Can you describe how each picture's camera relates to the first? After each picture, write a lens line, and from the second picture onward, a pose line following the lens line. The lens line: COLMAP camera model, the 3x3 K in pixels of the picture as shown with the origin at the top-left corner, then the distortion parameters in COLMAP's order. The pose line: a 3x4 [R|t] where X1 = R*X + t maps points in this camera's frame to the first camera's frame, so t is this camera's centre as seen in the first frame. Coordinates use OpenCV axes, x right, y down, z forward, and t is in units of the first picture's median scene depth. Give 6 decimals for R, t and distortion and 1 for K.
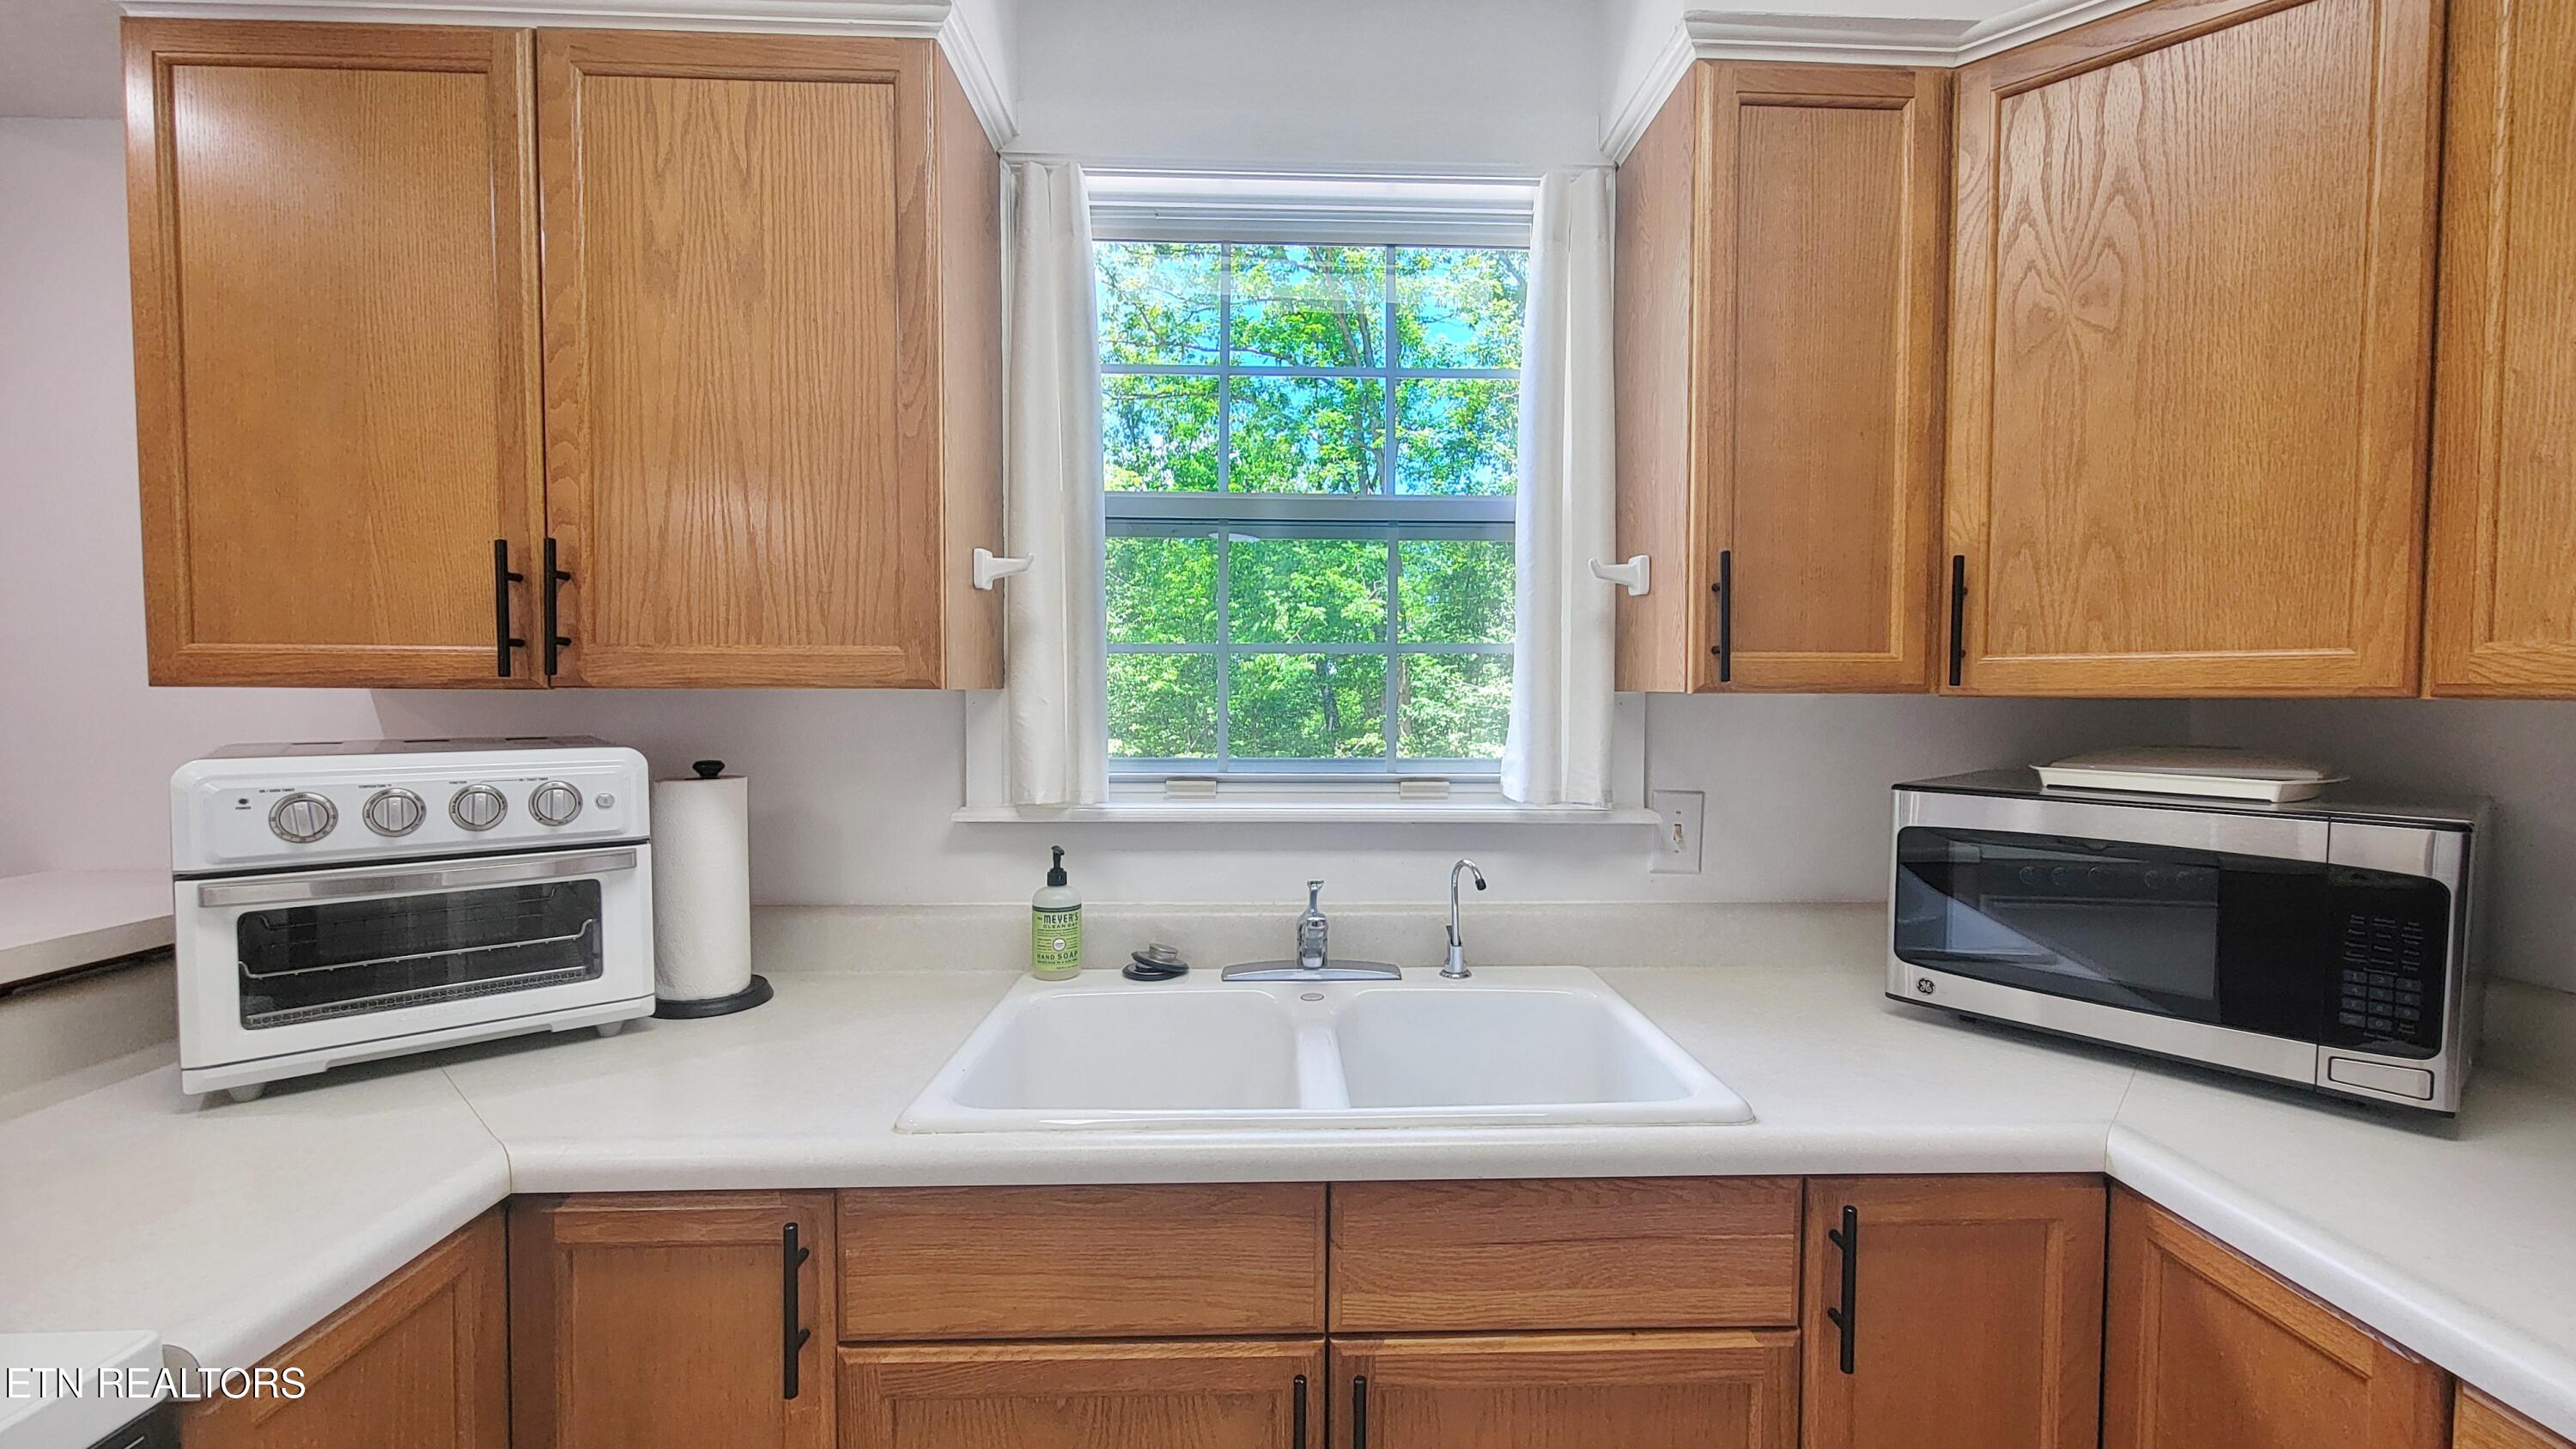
lens RADIAL K [[1067.8, 0, 1309.6], [0, 1067.8, 731.7], [0, 0, 1]] dist [-0.001253, 0.000258]
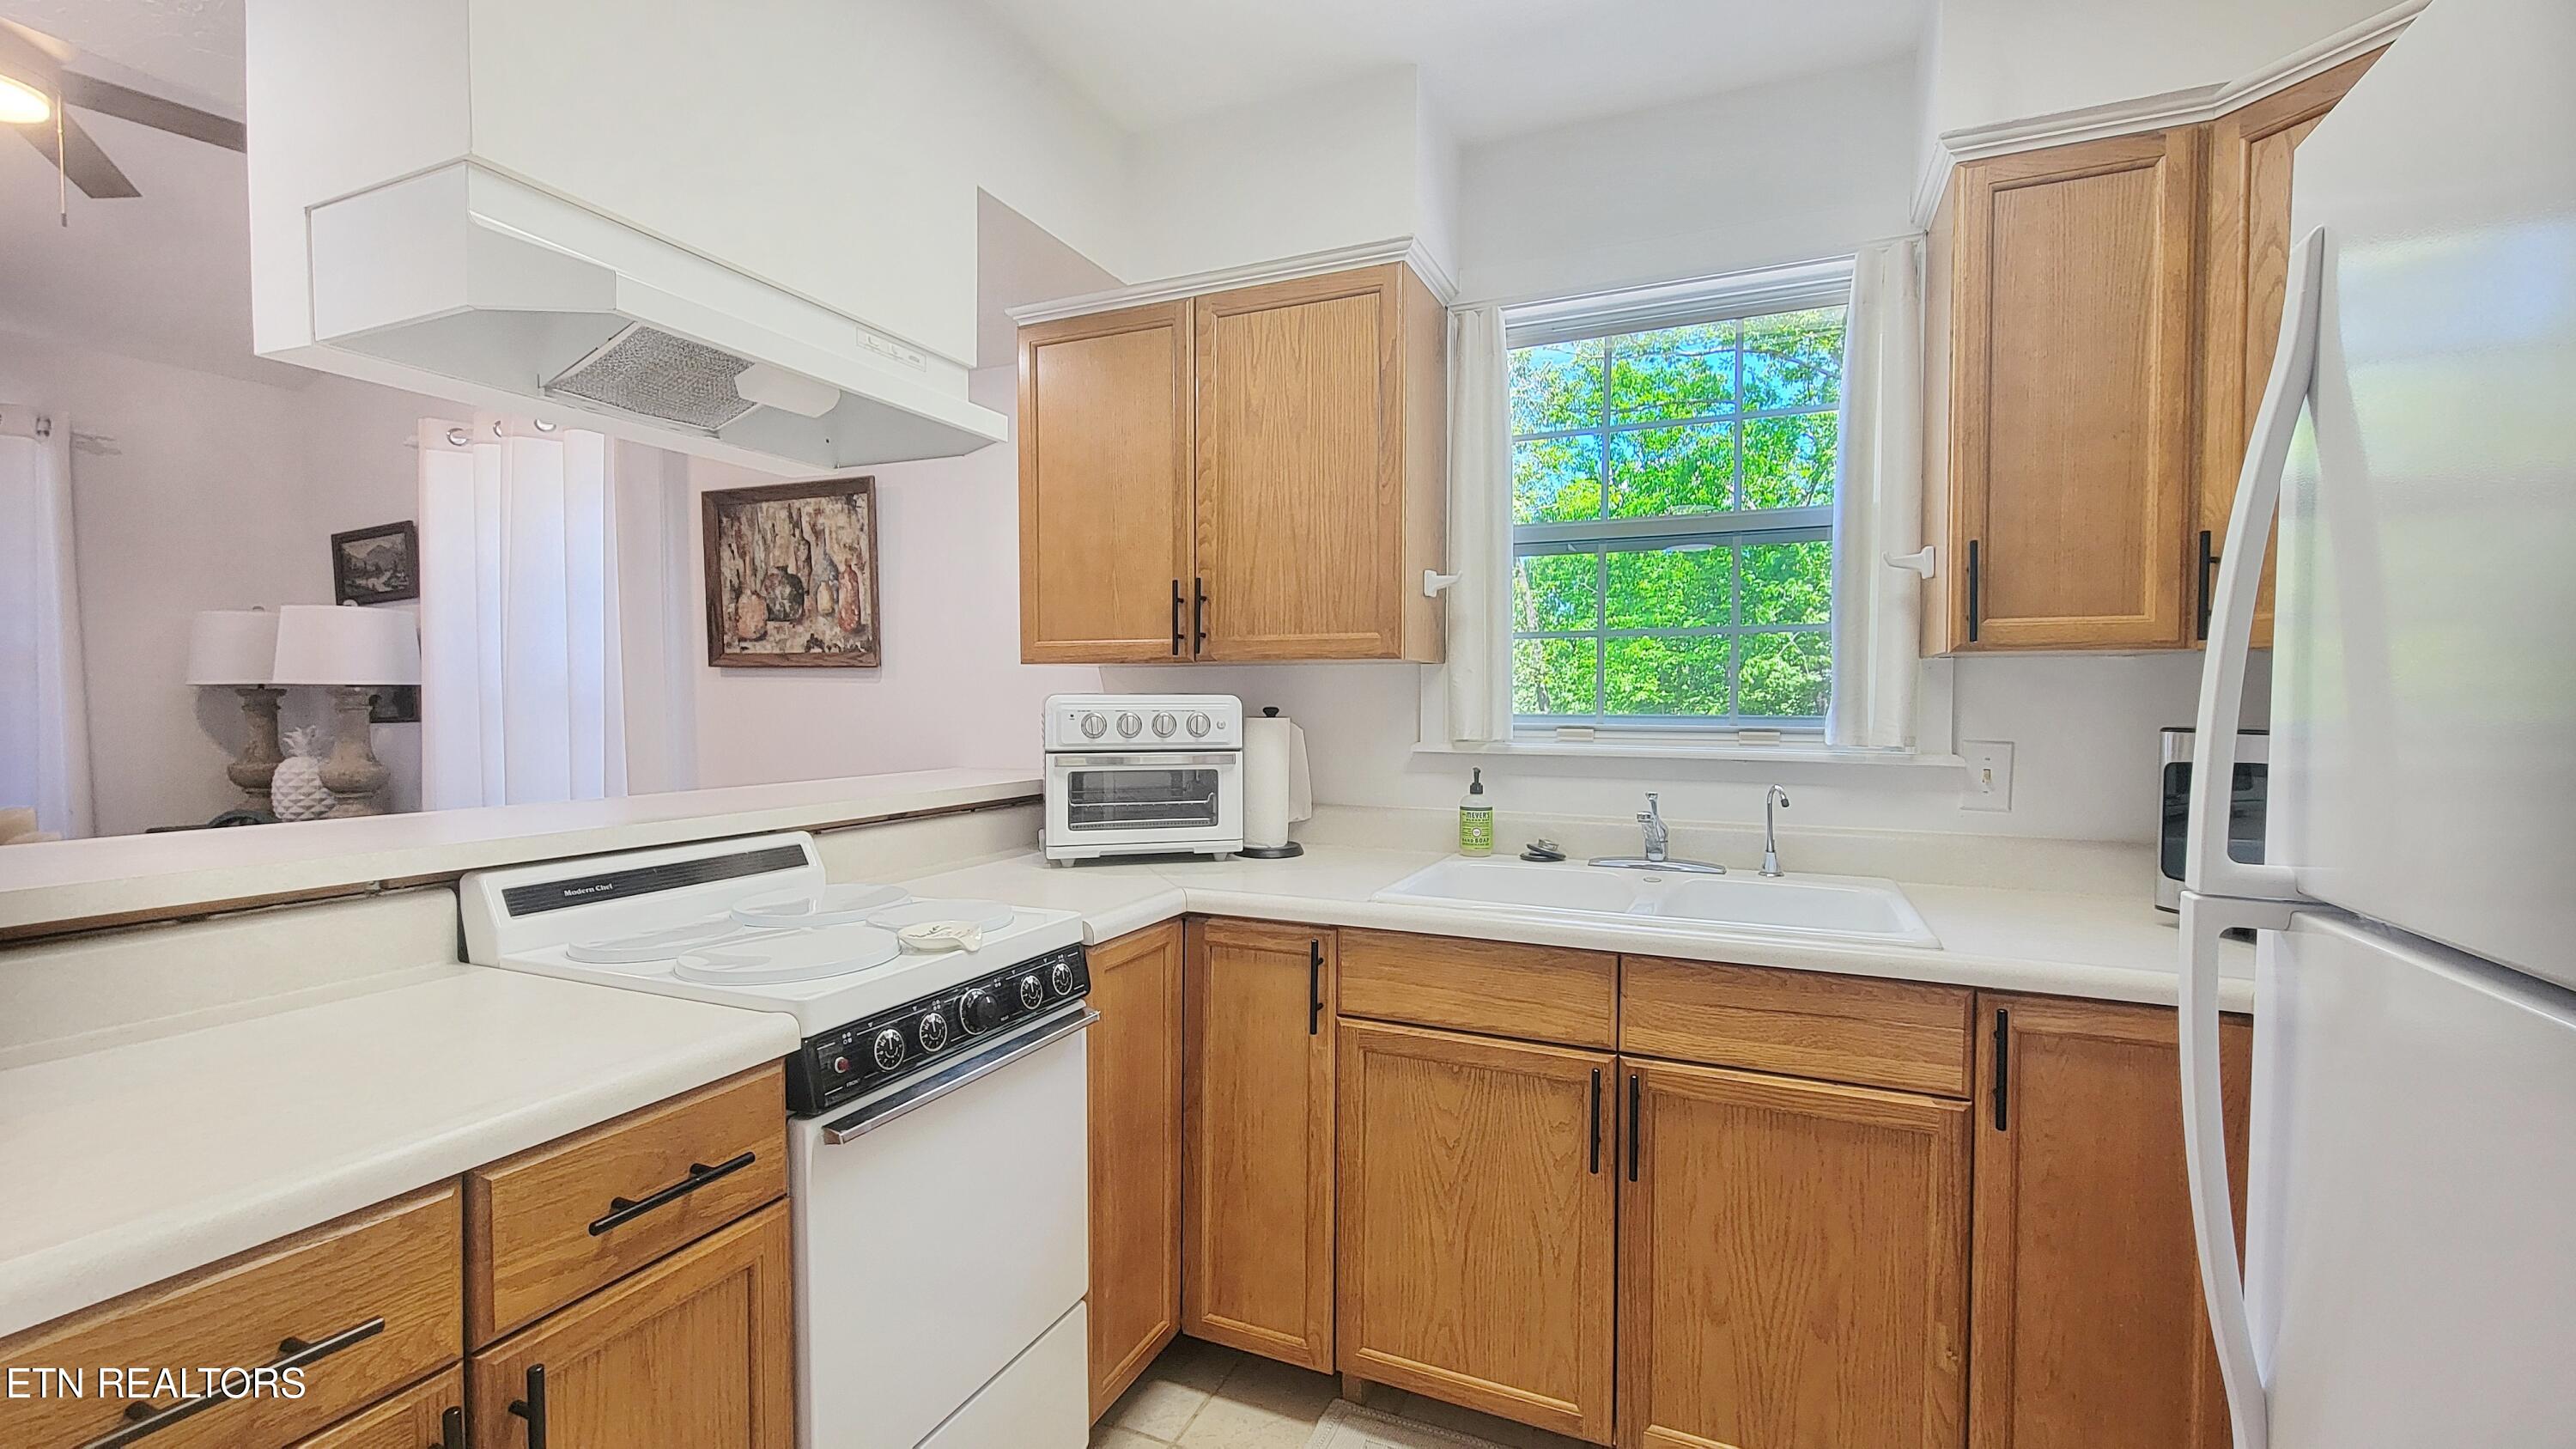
lens RADIAL K [[1043.6, 0, 1312.1], [0, 1043.6, 732.2], [0, 0, 1]] dist [-0.000224, 0.000164]
pose [[0.902309, 0.011951, -0.430925, 0.219641], [-0.015707, 0.999863, -0.005158, 0.083411], [0.430804, 0.011423, 0.902373, -0.492800]]
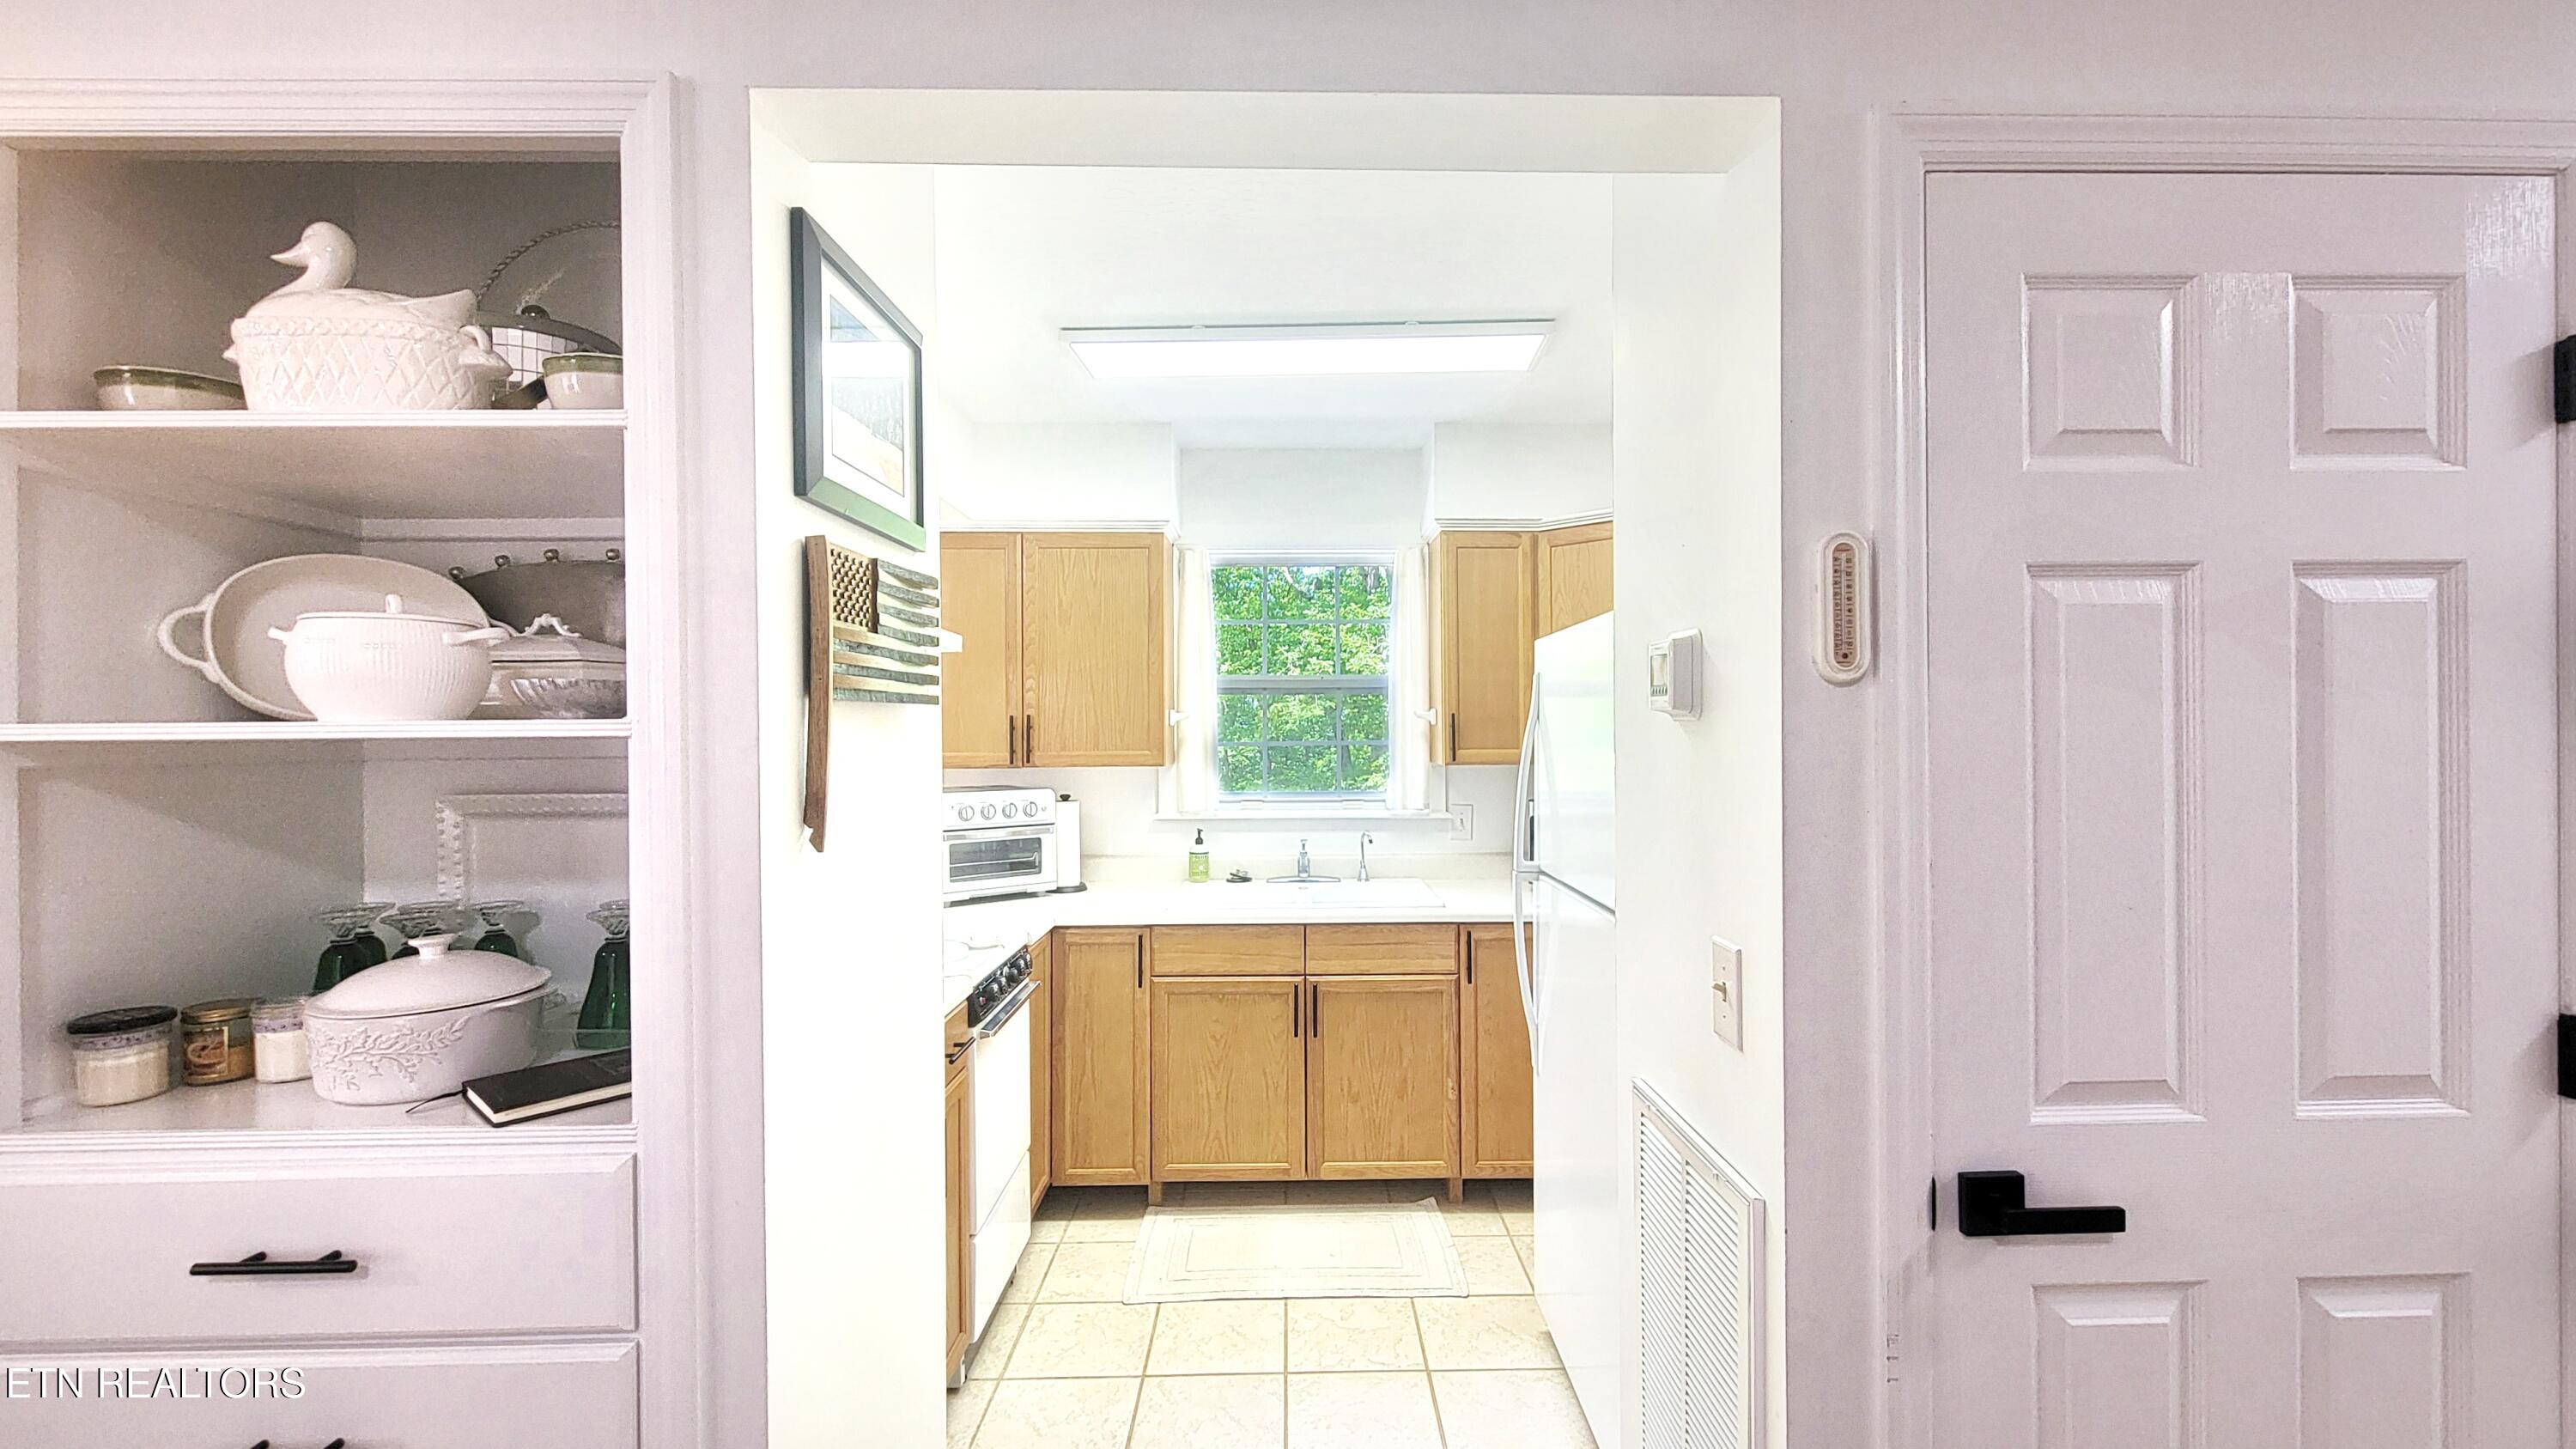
lens RADIAL K [[1067.8, 0, 1309.6], [0, 1067.8, 731.7], [0, 0, 1]] dist [-0.001253, 0.000258]
pose [[0.999872, -0.009257, -0.013069, 0.062516], [0.008771, 0.999285, -0.036786, -0.026253], [0.013400, 0.036667, 0.999238, -1.753024]]
